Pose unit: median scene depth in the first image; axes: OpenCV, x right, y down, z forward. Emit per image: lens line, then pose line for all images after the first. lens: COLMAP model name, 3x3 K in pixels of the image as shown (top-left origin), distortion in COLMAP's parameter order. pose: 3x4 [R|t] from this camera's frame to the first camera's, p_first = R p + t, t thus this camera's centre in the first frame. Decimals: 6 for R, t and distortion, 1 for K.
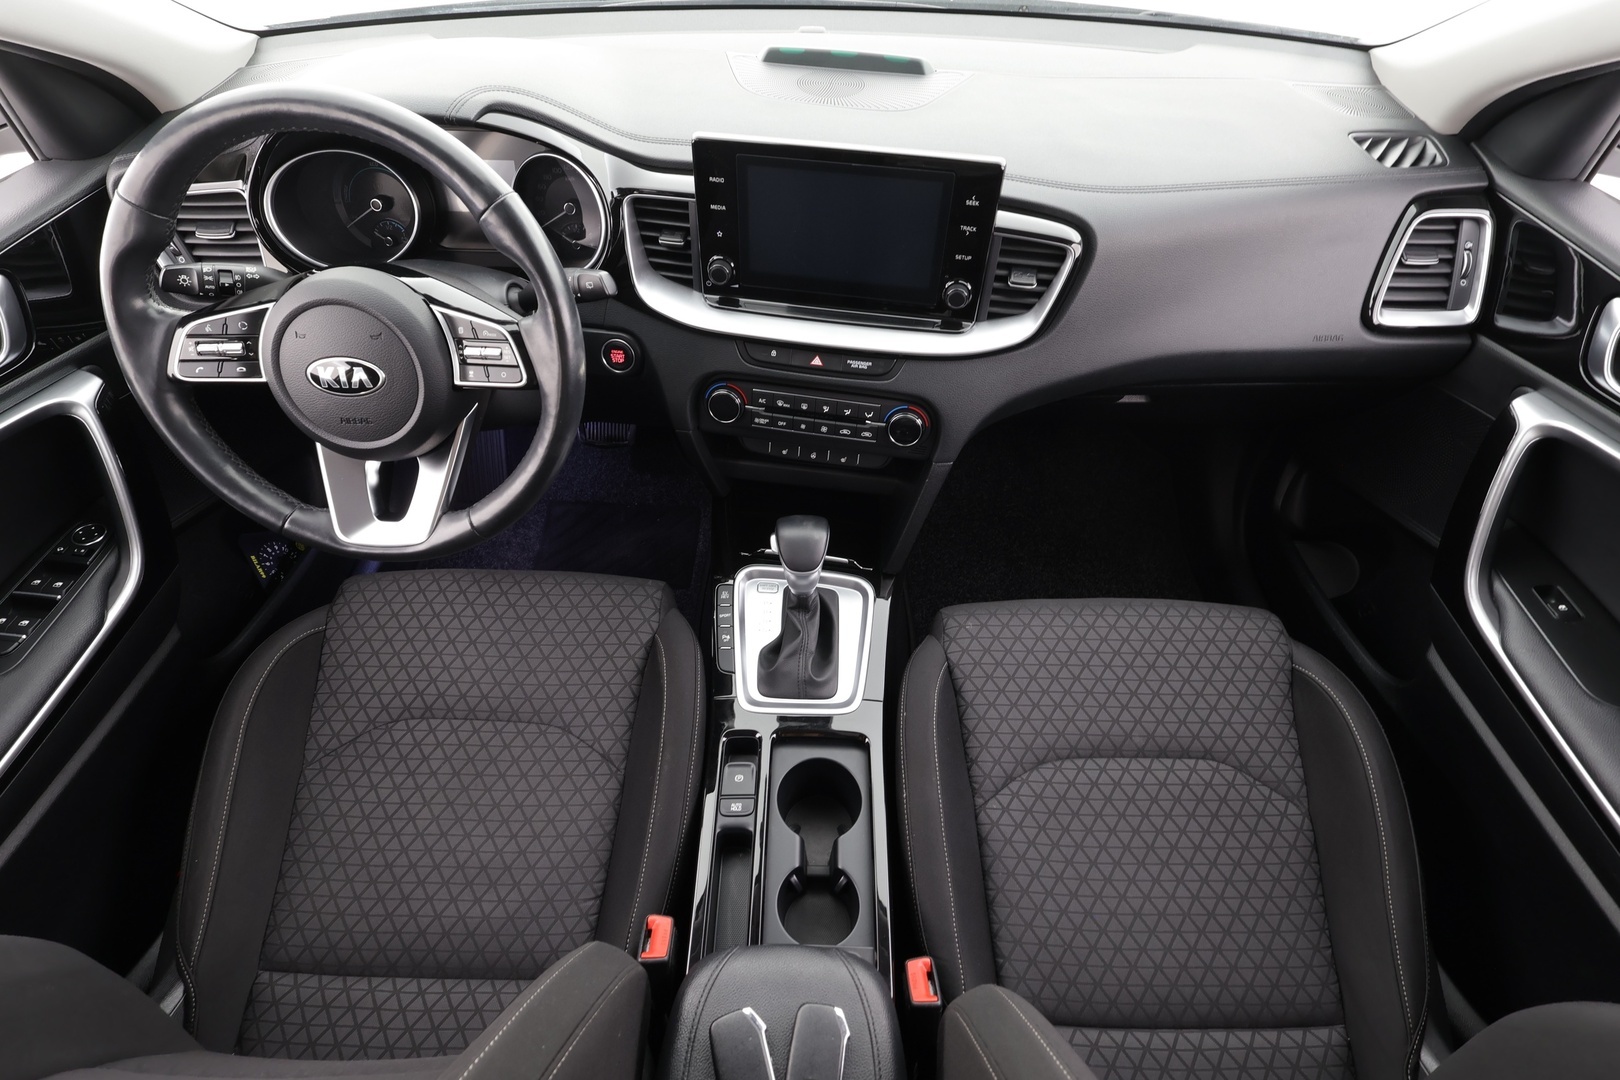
lens RADIAL K [[795.5, 0, 804.9], [0, 795.5, 546.9], [0, 0, 1]] dist [-0.000939, 0.000030]
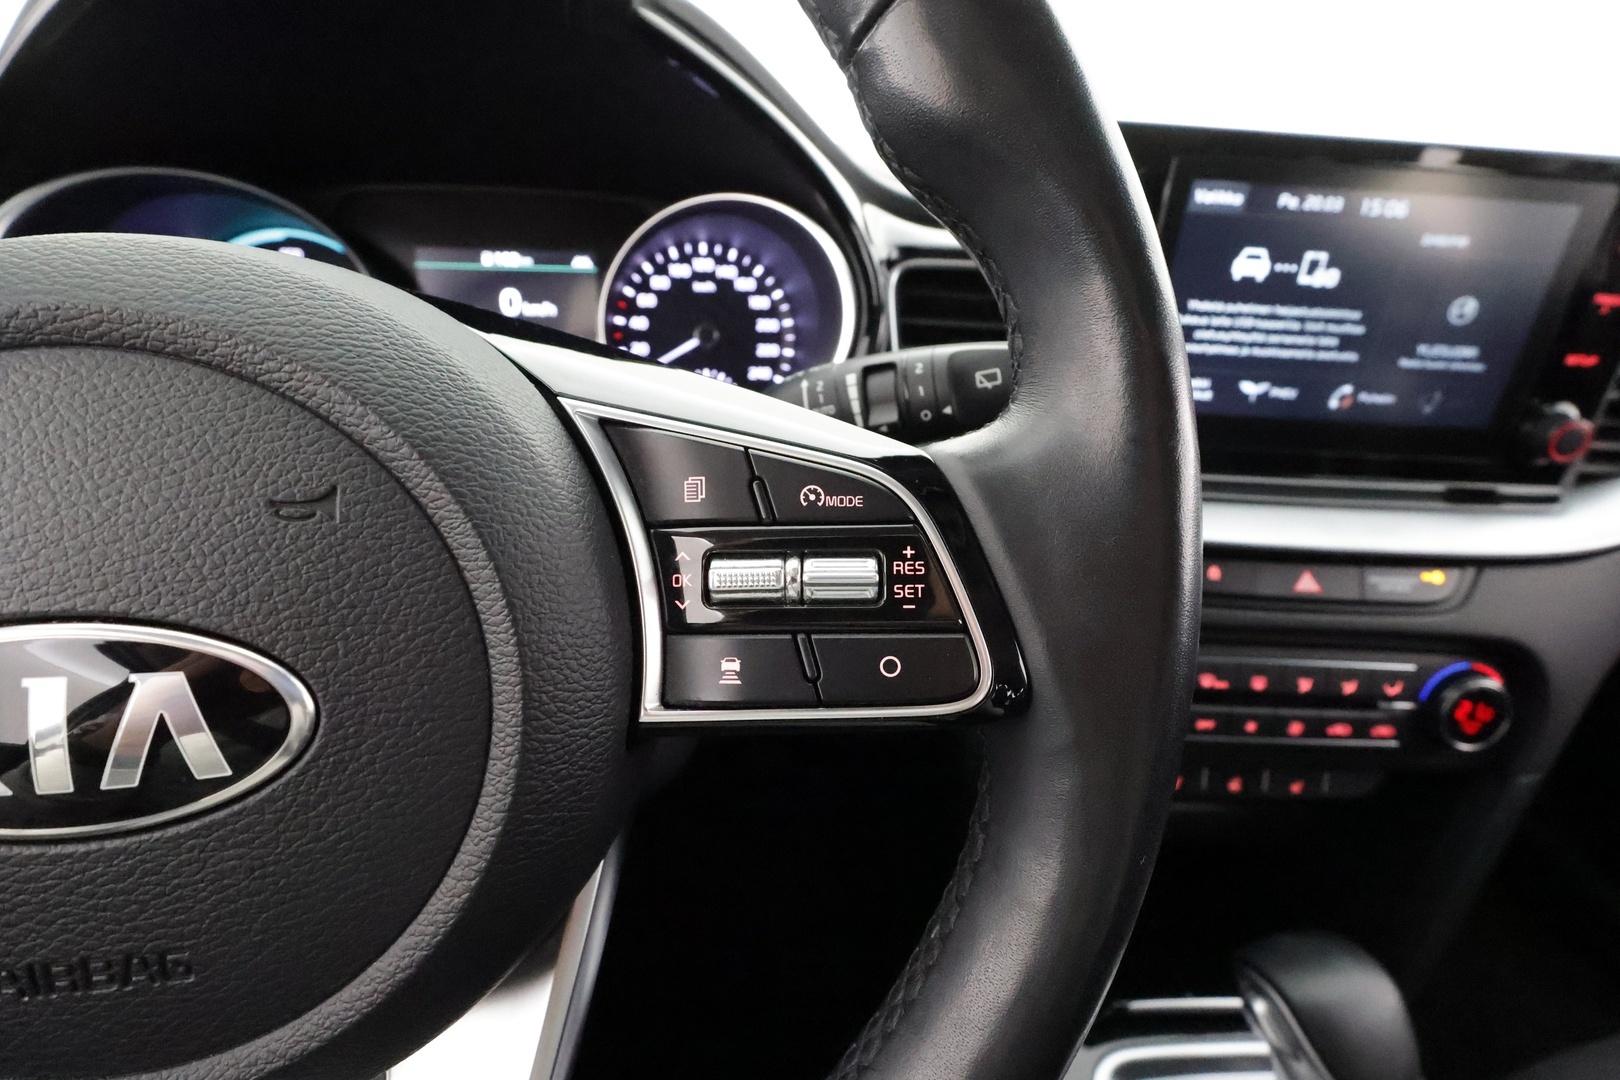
lens RADIAL K [[752.4, 0, 807.7], [0, 752.4, 542.2], [0, 0, 1]] dist [-0.010240, 0.001348]
pose [[0.982450, -0.052323, 0.179035, -0.348240], [0.110972, 0.935455, -0.335573, -0.142083], [-0.149921, 0.349552, 0.924844, 0.632343]]
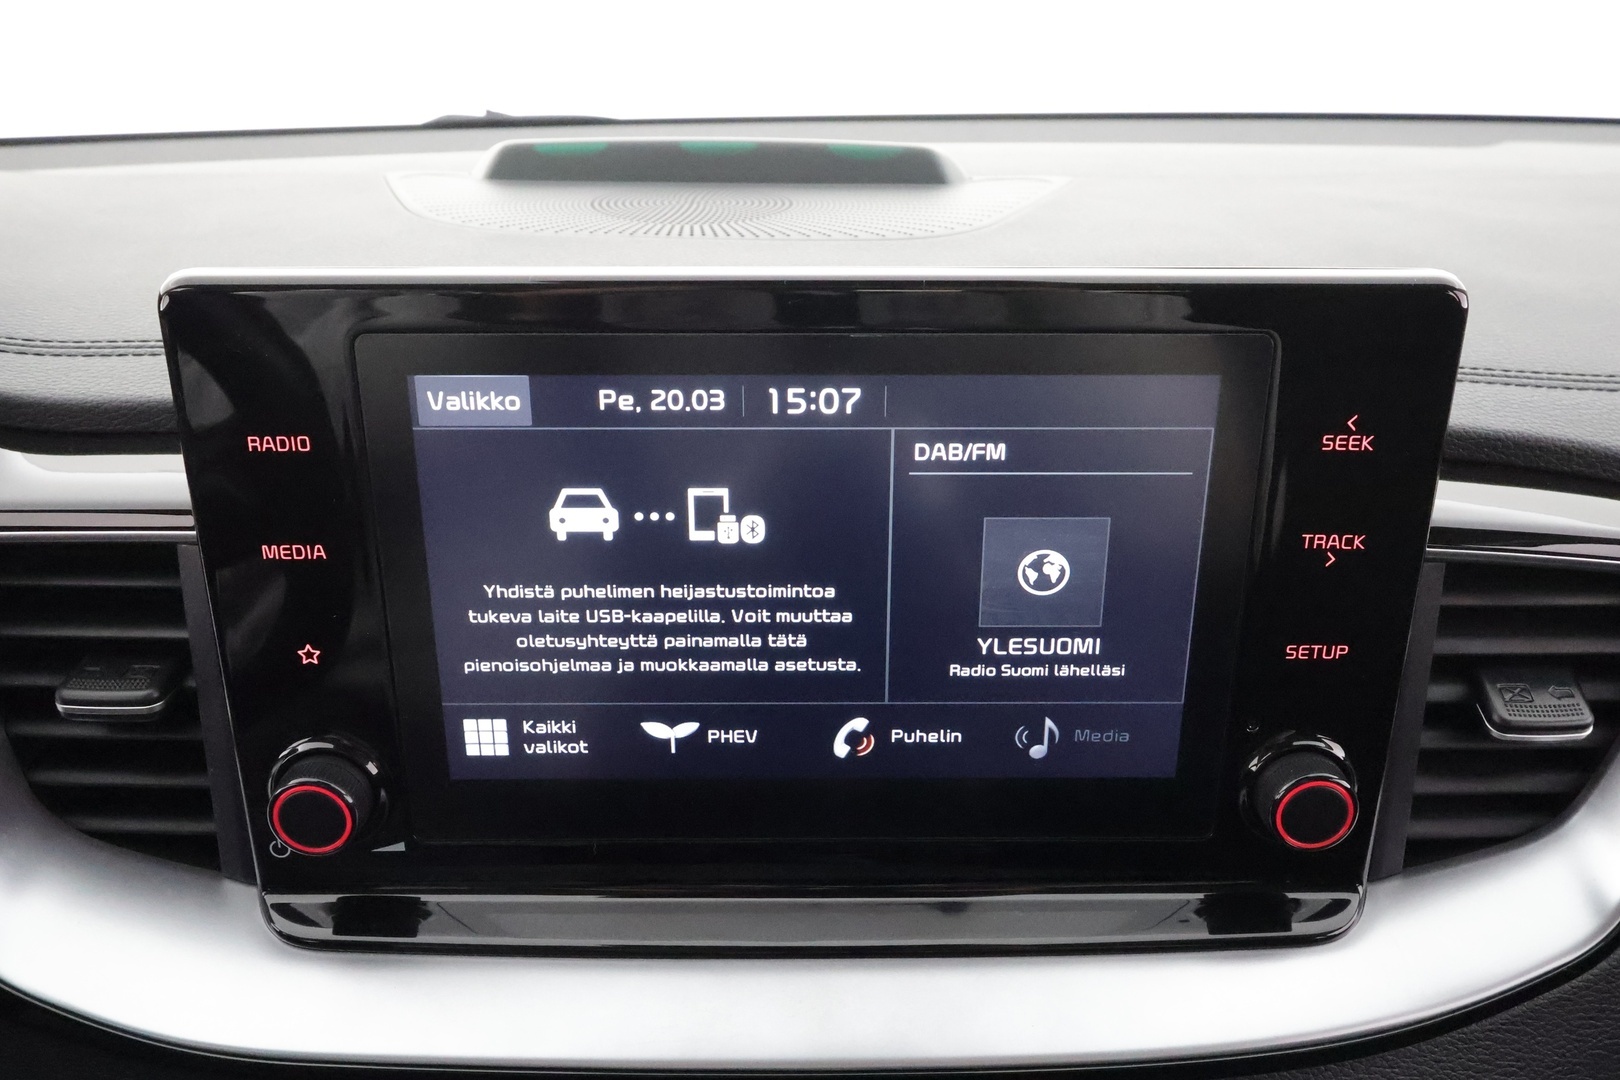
lens RADIAL K [[1275.7, 0, 799.5], [0, 1275.7, 539.5], [0, 0, 1]] dist [-0.033939, 0.000897]
pose [[0.987393, -0.082852, 0.134874, -0.010454], [0.131499, 0.903653, -0.407578, -0.238155], [-0.088110, 0.420176, 0.903155, 0.597823]]
